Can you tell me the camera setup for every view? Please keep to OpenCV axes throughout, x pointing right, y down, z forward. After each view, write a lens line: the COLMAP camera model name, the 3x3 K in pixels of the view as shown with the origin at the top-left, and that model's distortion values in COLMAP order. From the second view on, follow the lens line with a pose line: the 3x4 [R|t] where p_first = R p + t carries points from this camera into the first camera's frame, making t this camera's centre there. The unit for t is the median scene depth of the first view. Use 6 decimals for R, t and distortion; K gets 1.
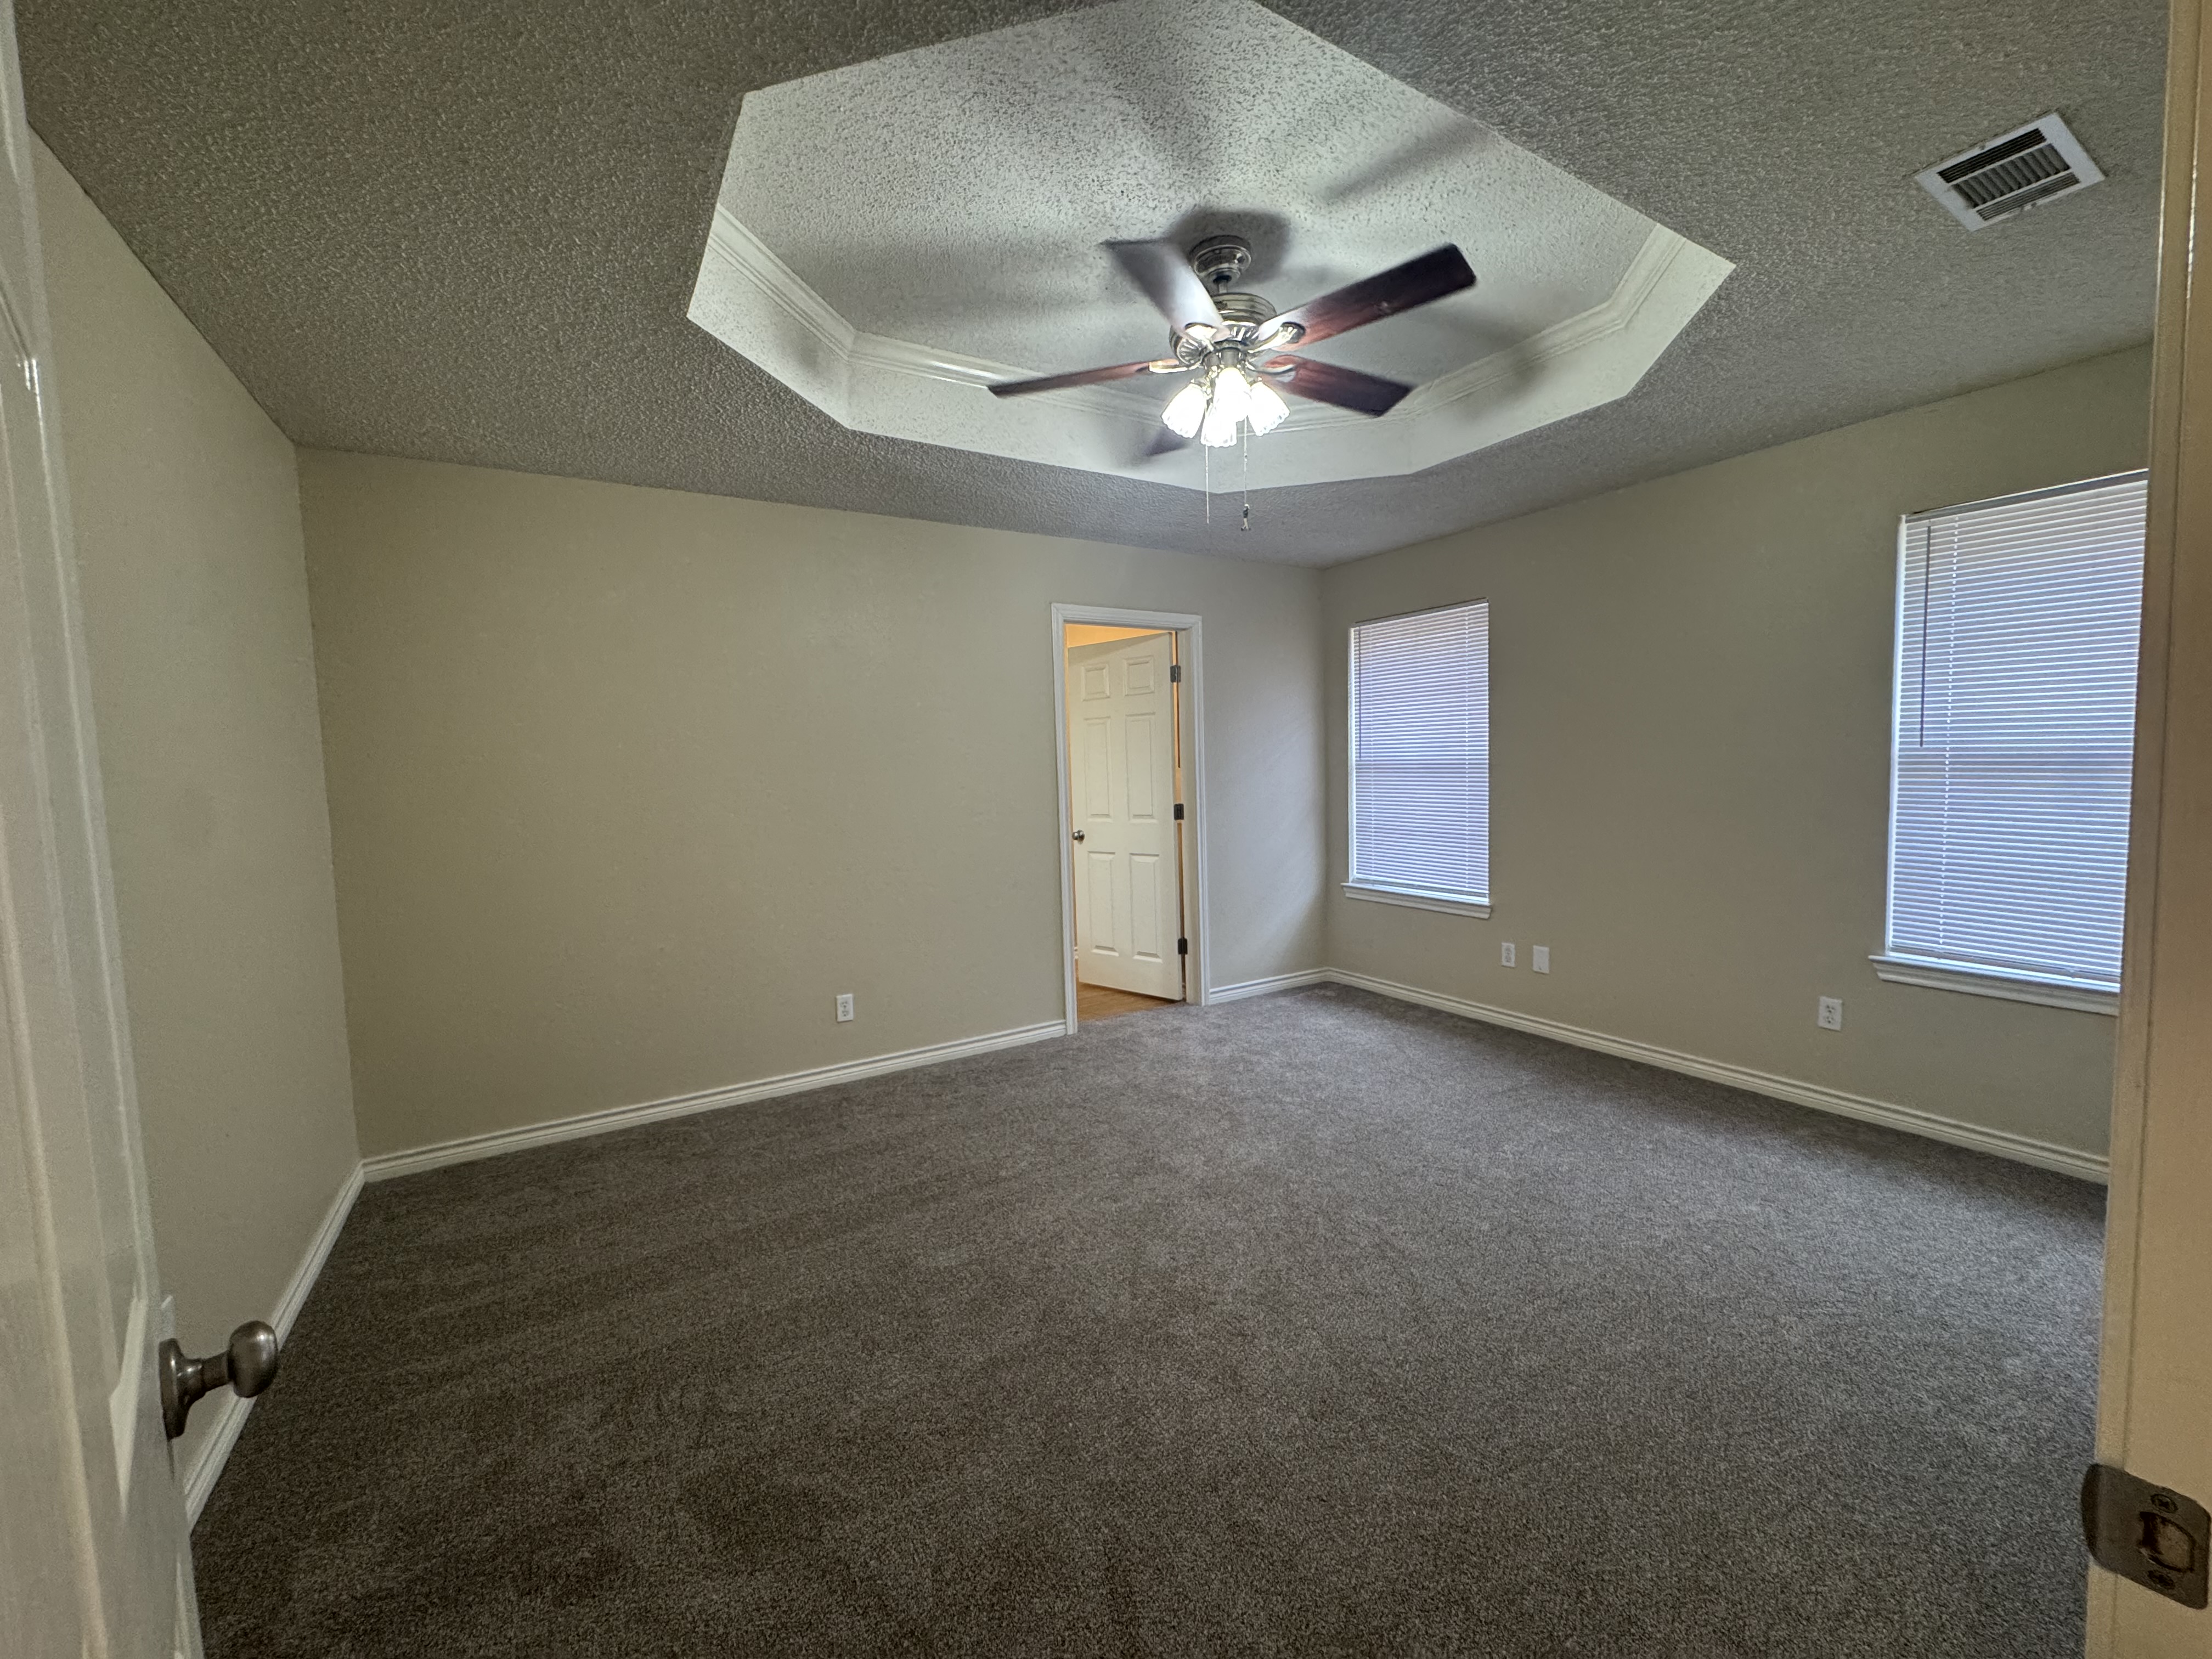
lens RADIAL K [[879.8, 0, 1104.1], [0, 879.8, 826.2], [0, 0, 1]] dist [-0.001487, 0.000959]
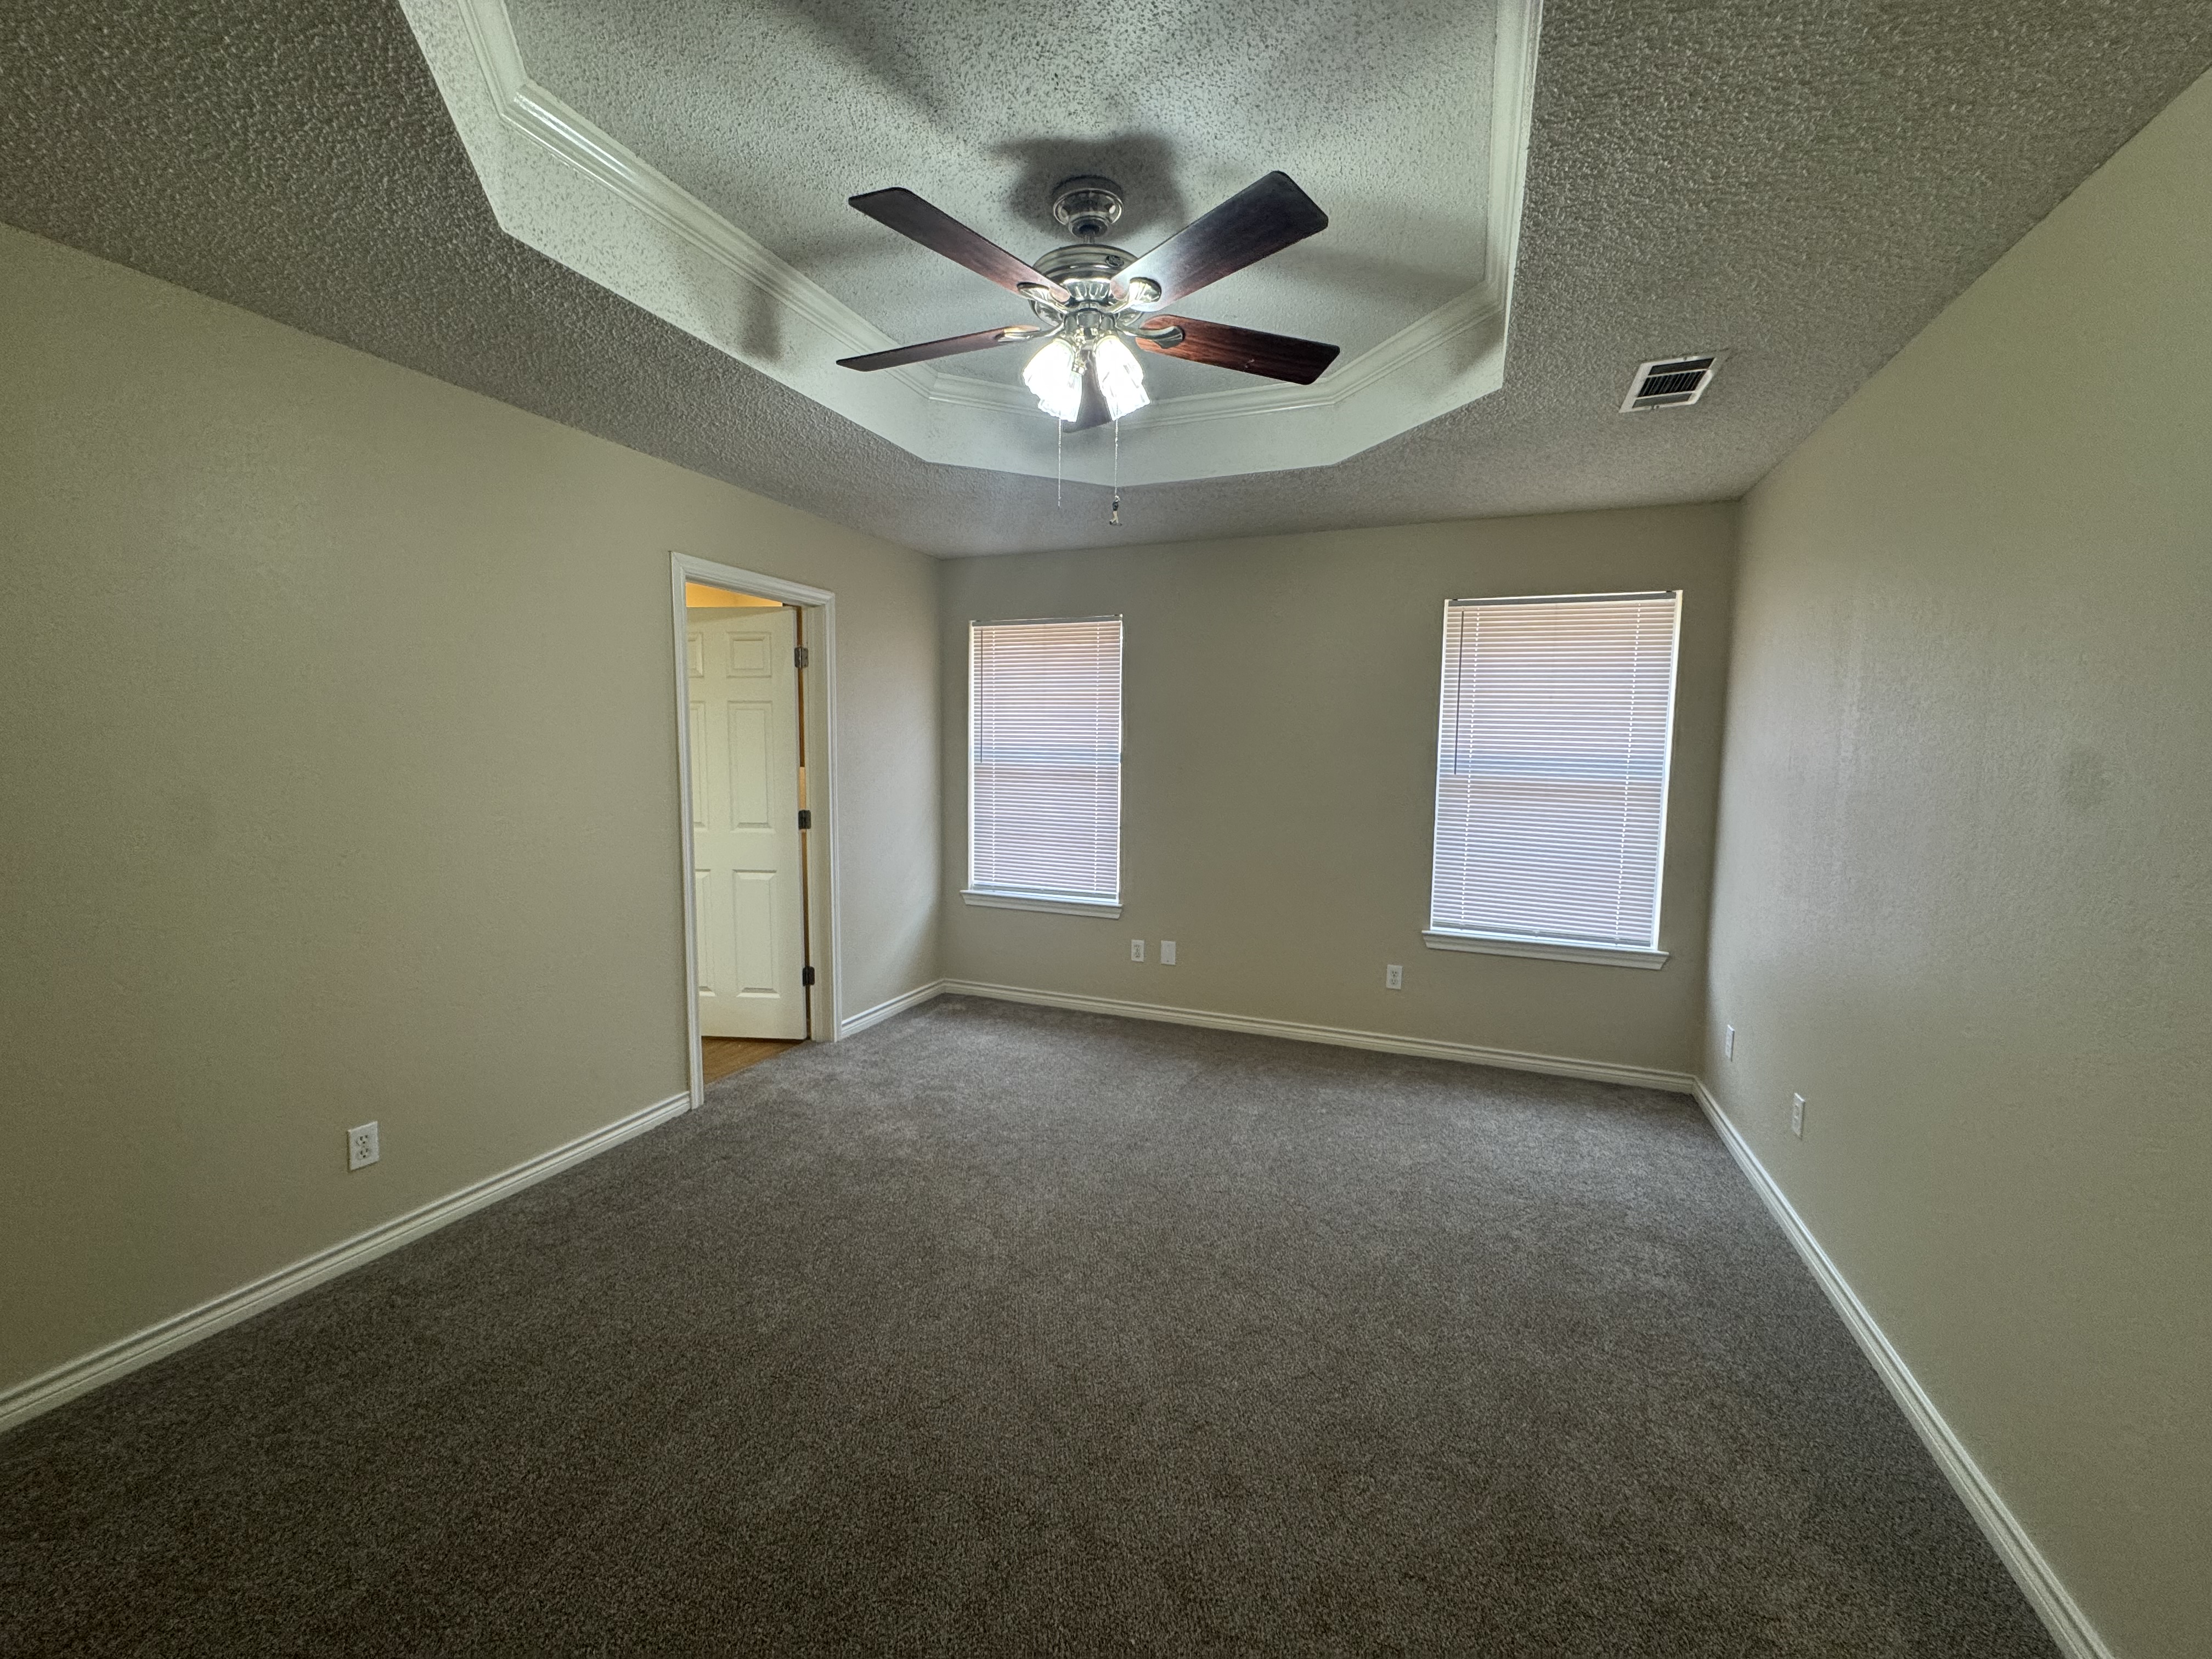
lens RADIAL K [[879.8, 0, 1105.0], [0, 879.8, 826.5], [0, 0, 1]] dist [-0.001487, 0.000959]
pose [[0.803967, -0.016653, 0.594441, -0.209017], [0.006744, 0.999799, 0.018887, -0.026714], [-0.594636, -0.011175, 0.803917, 0.158059]]
